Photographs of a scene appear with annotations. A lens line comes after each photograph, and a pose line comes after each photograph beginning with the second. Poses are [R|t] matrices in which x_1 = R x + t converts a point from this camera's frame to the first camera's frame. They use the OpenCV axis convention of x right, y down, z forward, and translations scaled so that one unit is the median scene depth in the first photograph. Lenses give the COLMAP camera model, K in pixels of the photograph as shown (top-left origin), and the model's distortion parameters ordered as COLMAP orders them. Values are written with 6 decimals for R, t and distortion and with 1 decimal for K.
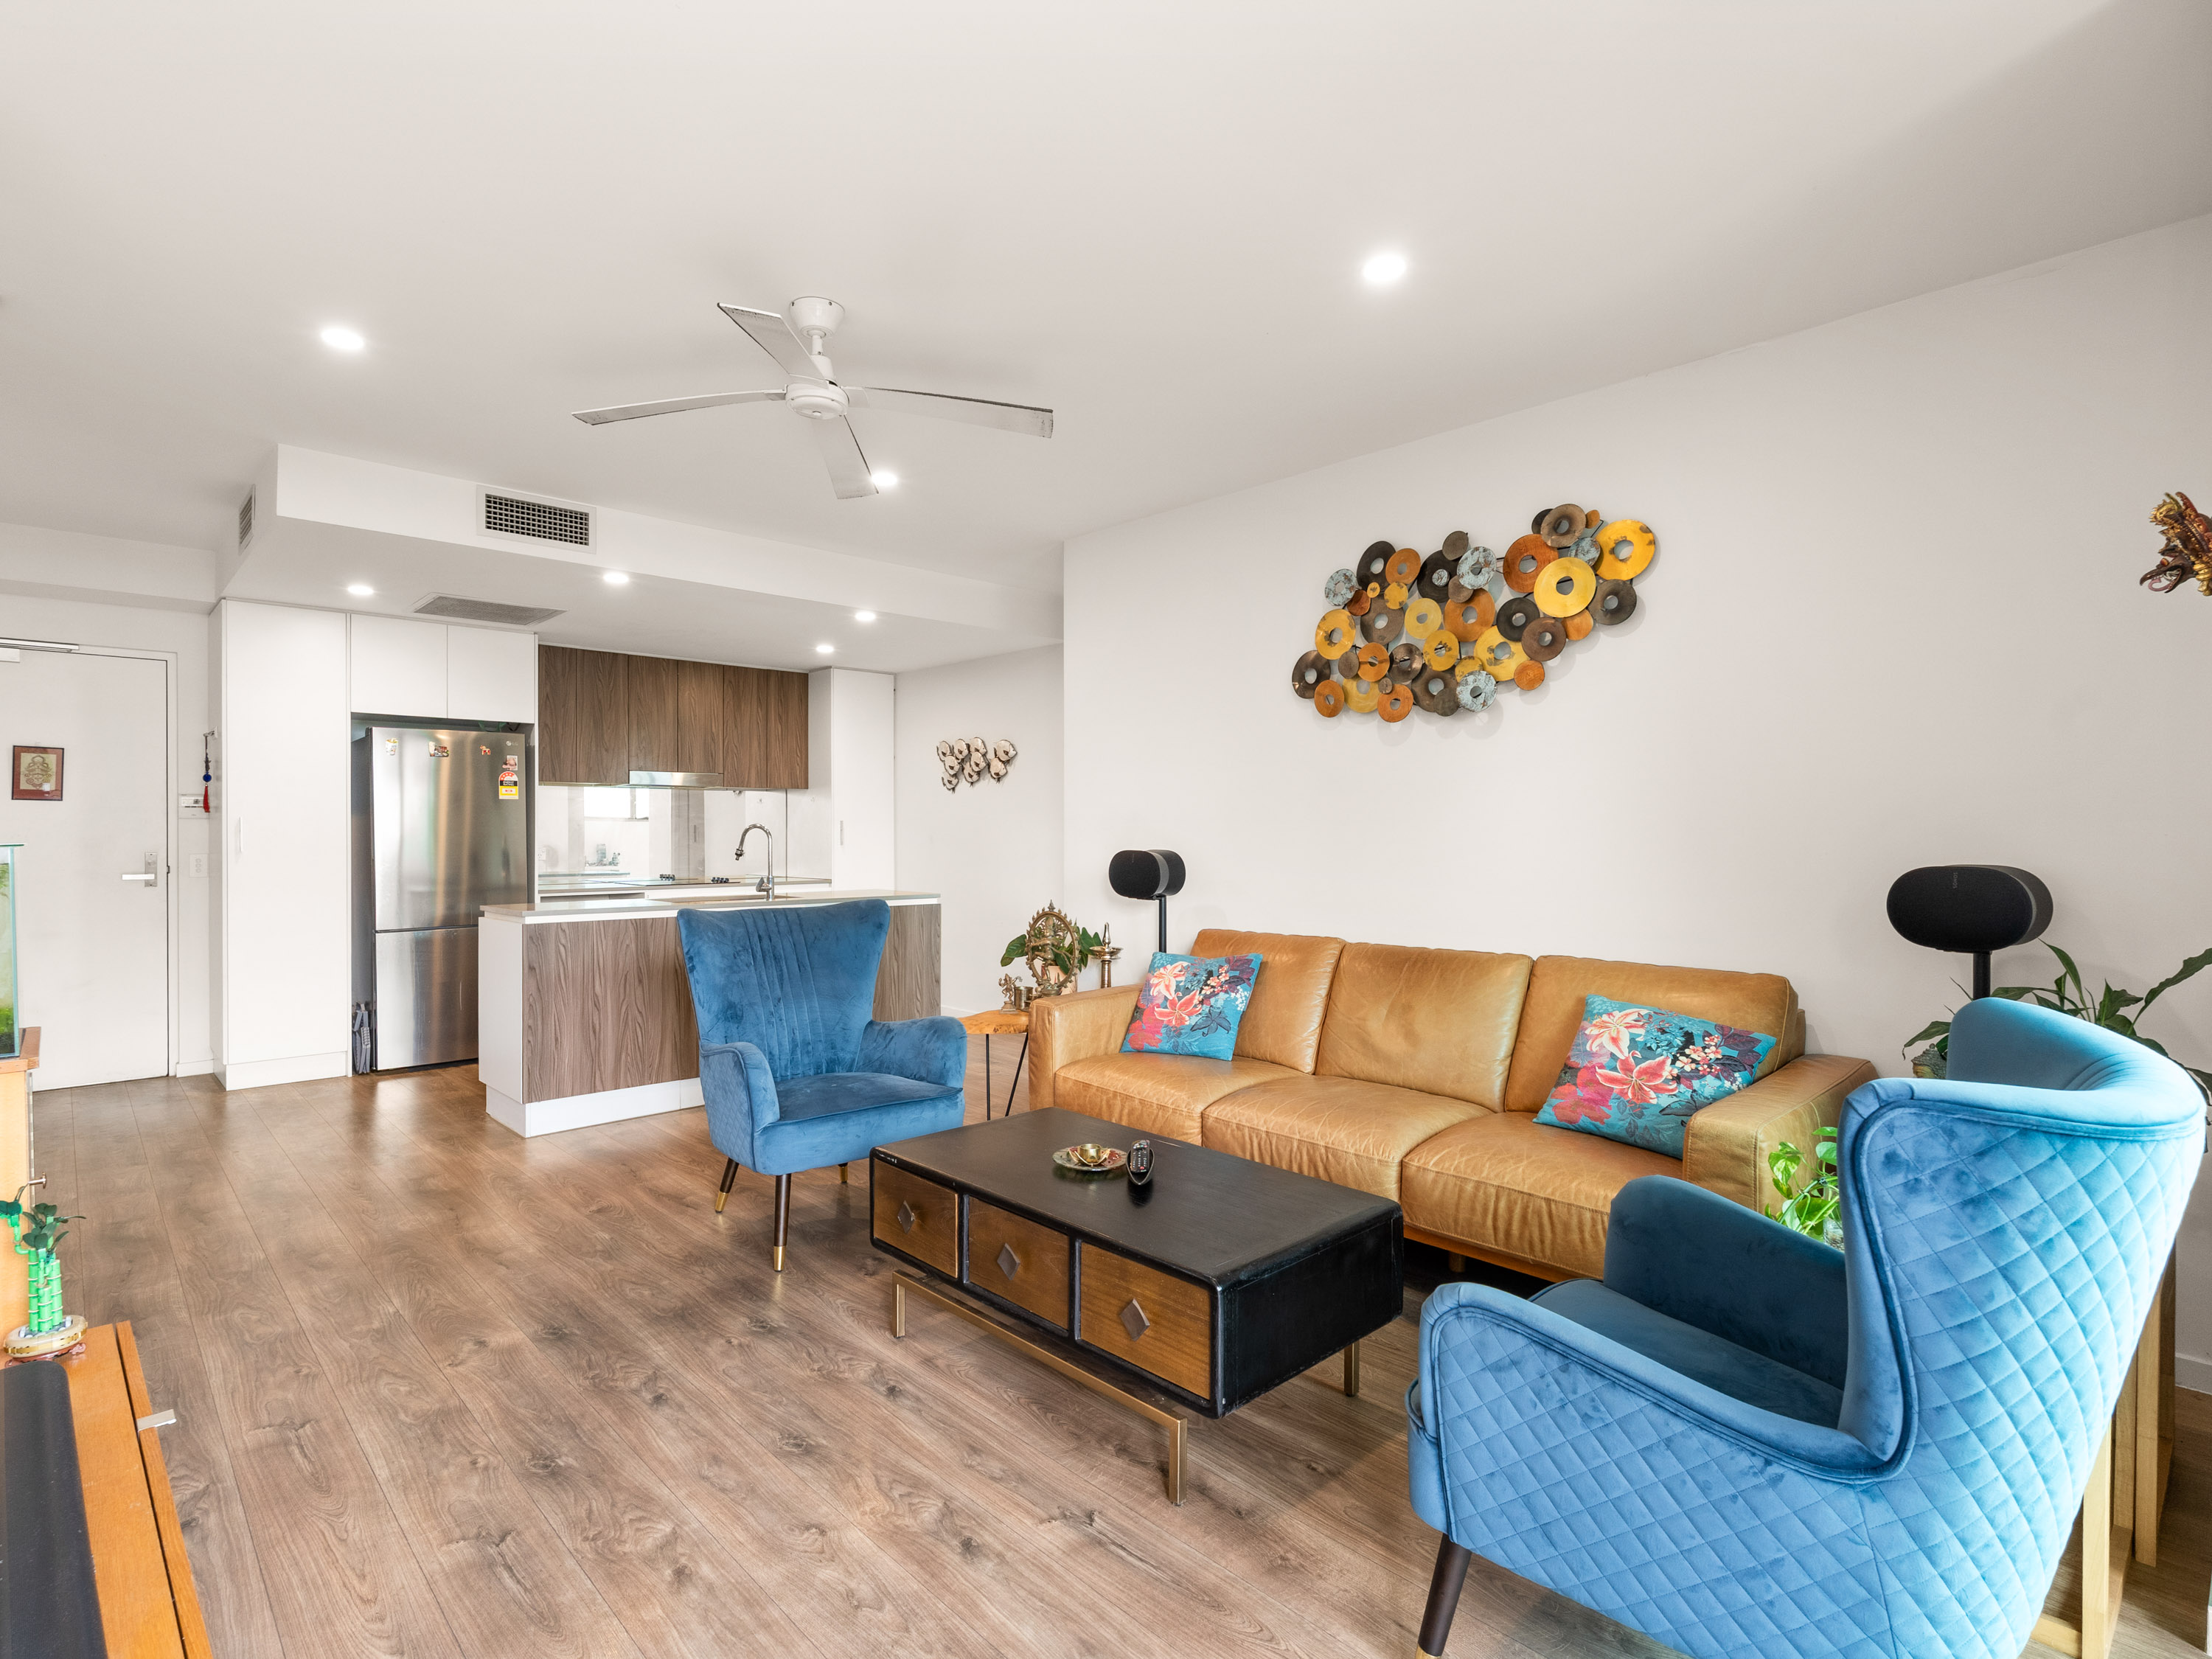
lens RADIAL K [[1086.8, 0, 1062.1], [0, 1086.8, 830.2], [0, 0, 1]] dist [-0.004892, 0.000626]
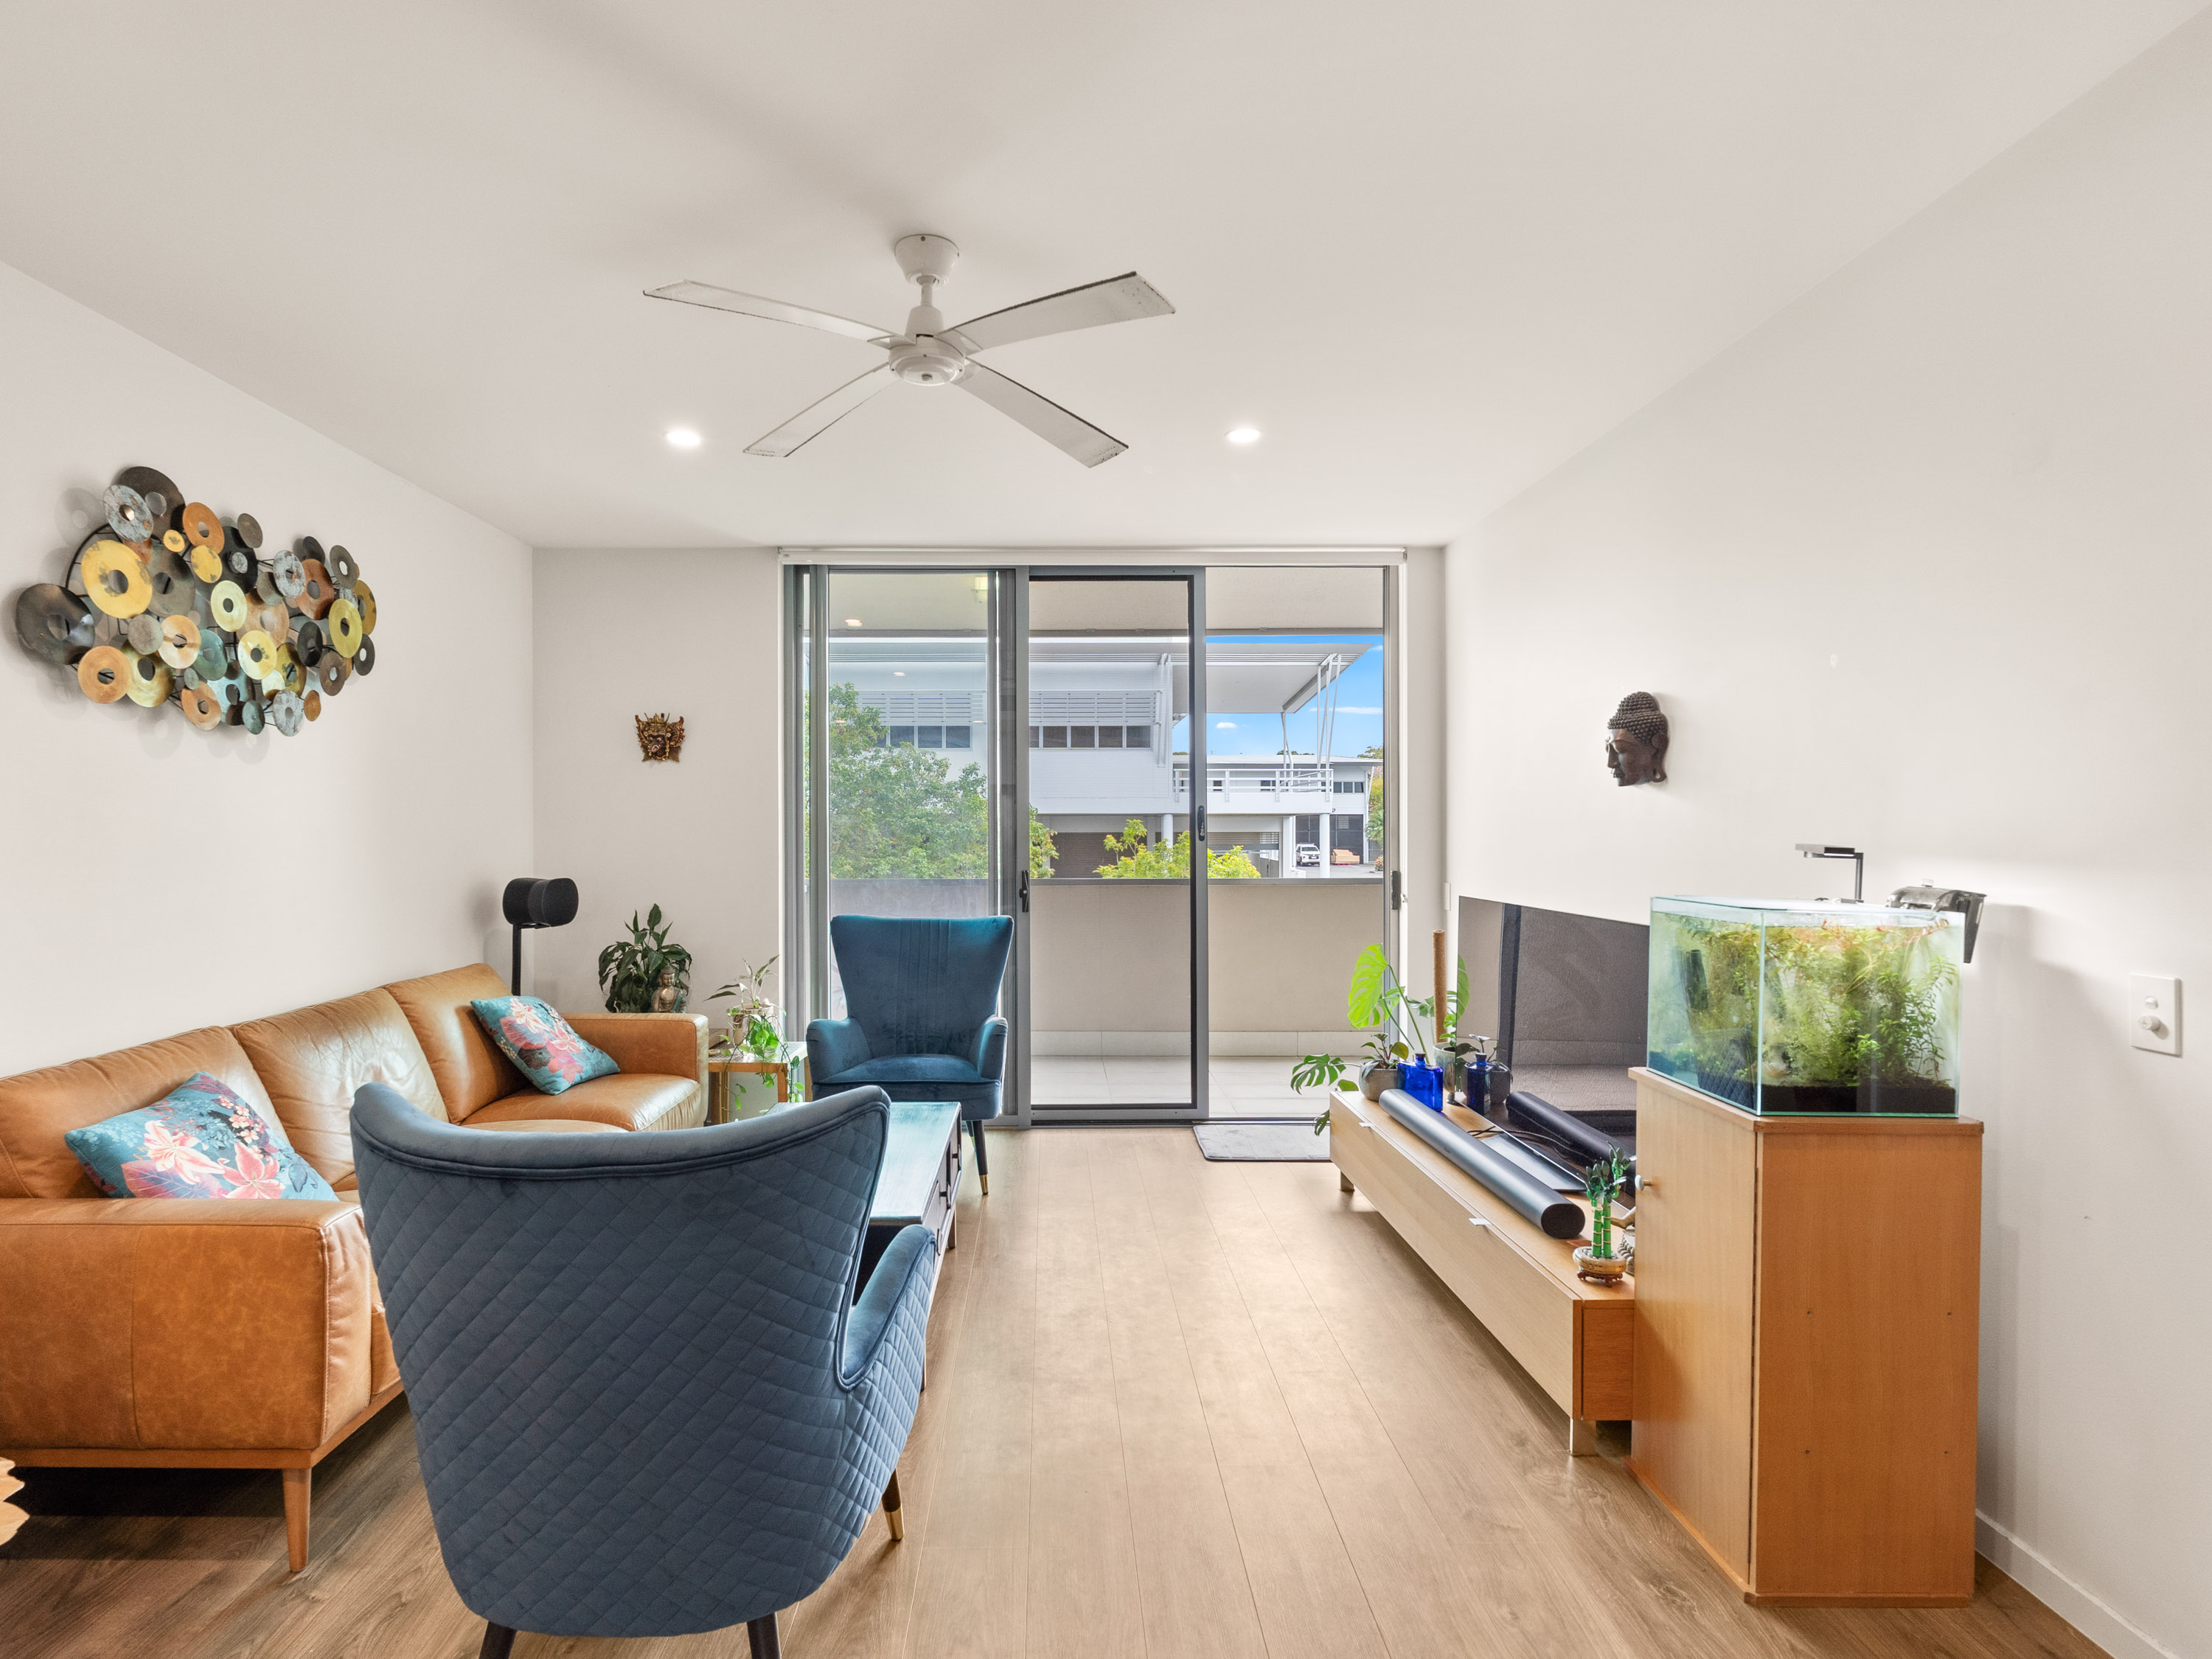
lens RADIAL K [[1086.8, 0, 1039.2], [0, 1086.8, 825.8], [0, 0, 1]] dist [-0.004892, 0.000626]
pose [[-0.732543, 0.002700, 0.680715, -0.659291], [0.002746, 0.999996, -0.001013, -0.032154], [-0.680715, 0.001127, -0.732548, 1.212054]]
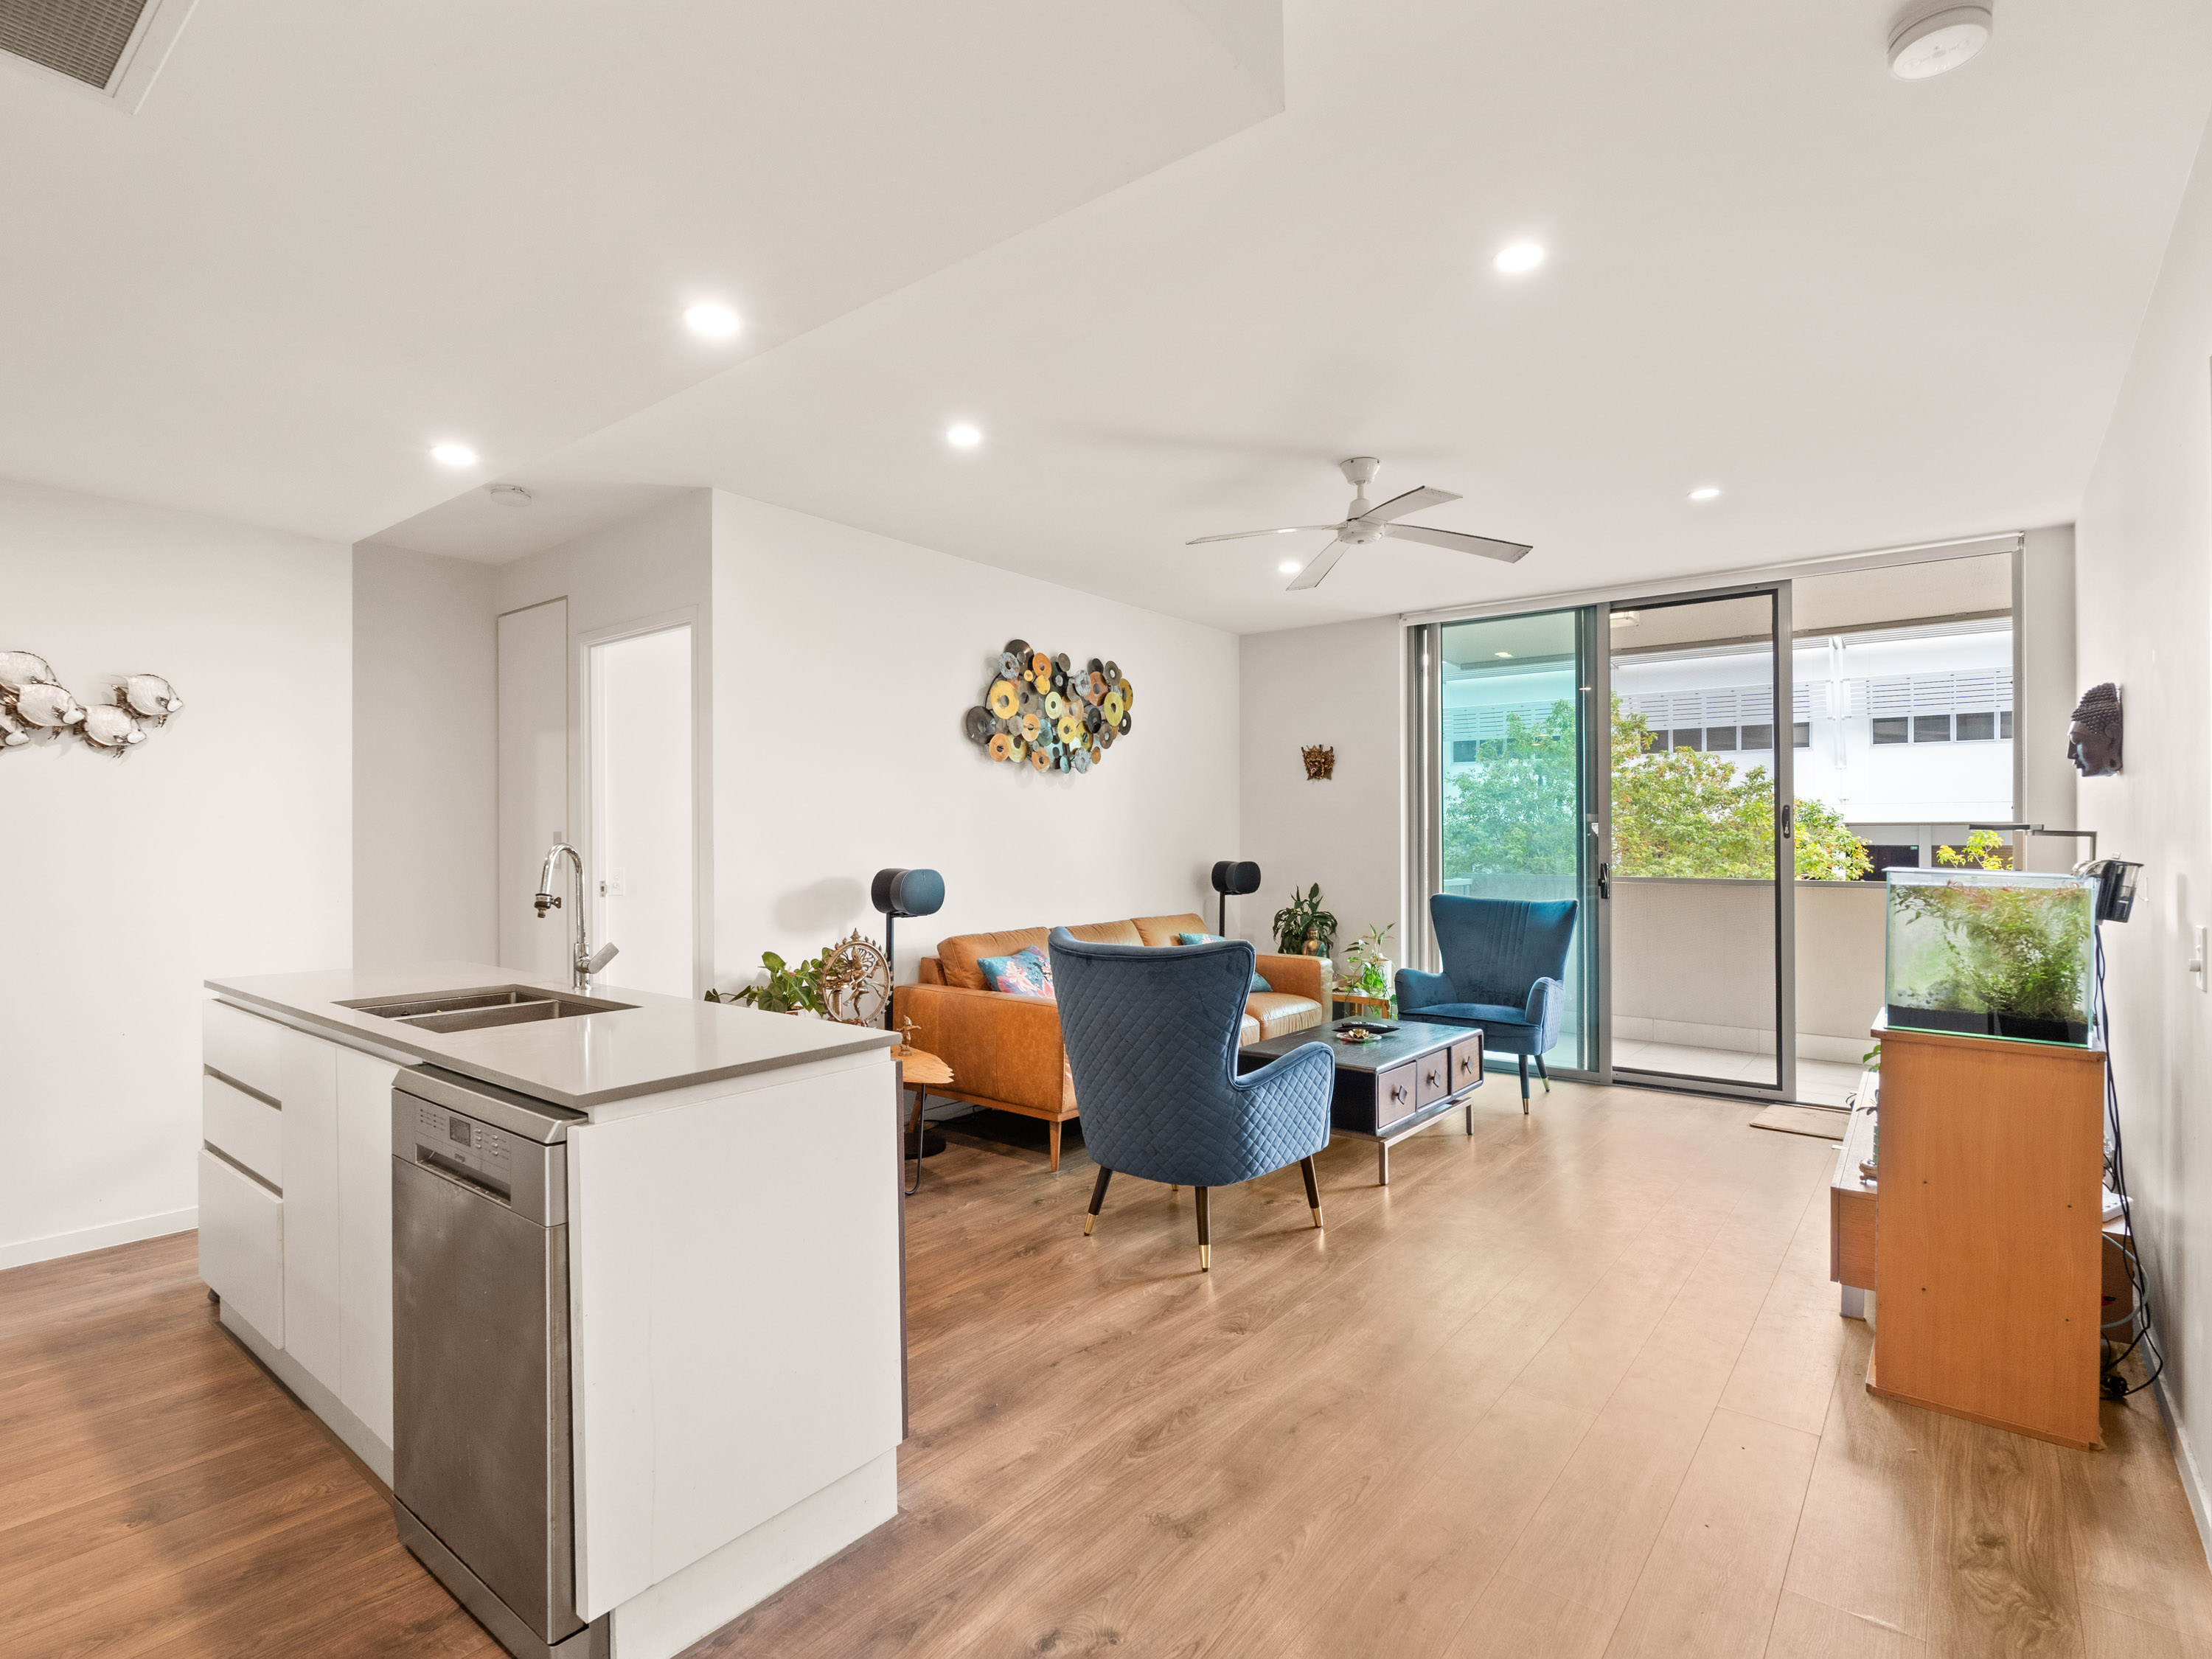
lens RADIAL K [[1086.8, 0, 1104.9], [0, 1086.8, 838.4], [0, 0, 1]] dist [-0.004892, 0.000626]
pose [[-0.149801, 0.002002, 0.988714, -1.174984], [-0.000279, 0.999998, -0.002067, -0.010260], [-0.988716, -0.000585, -0.149800, 1.186544]]
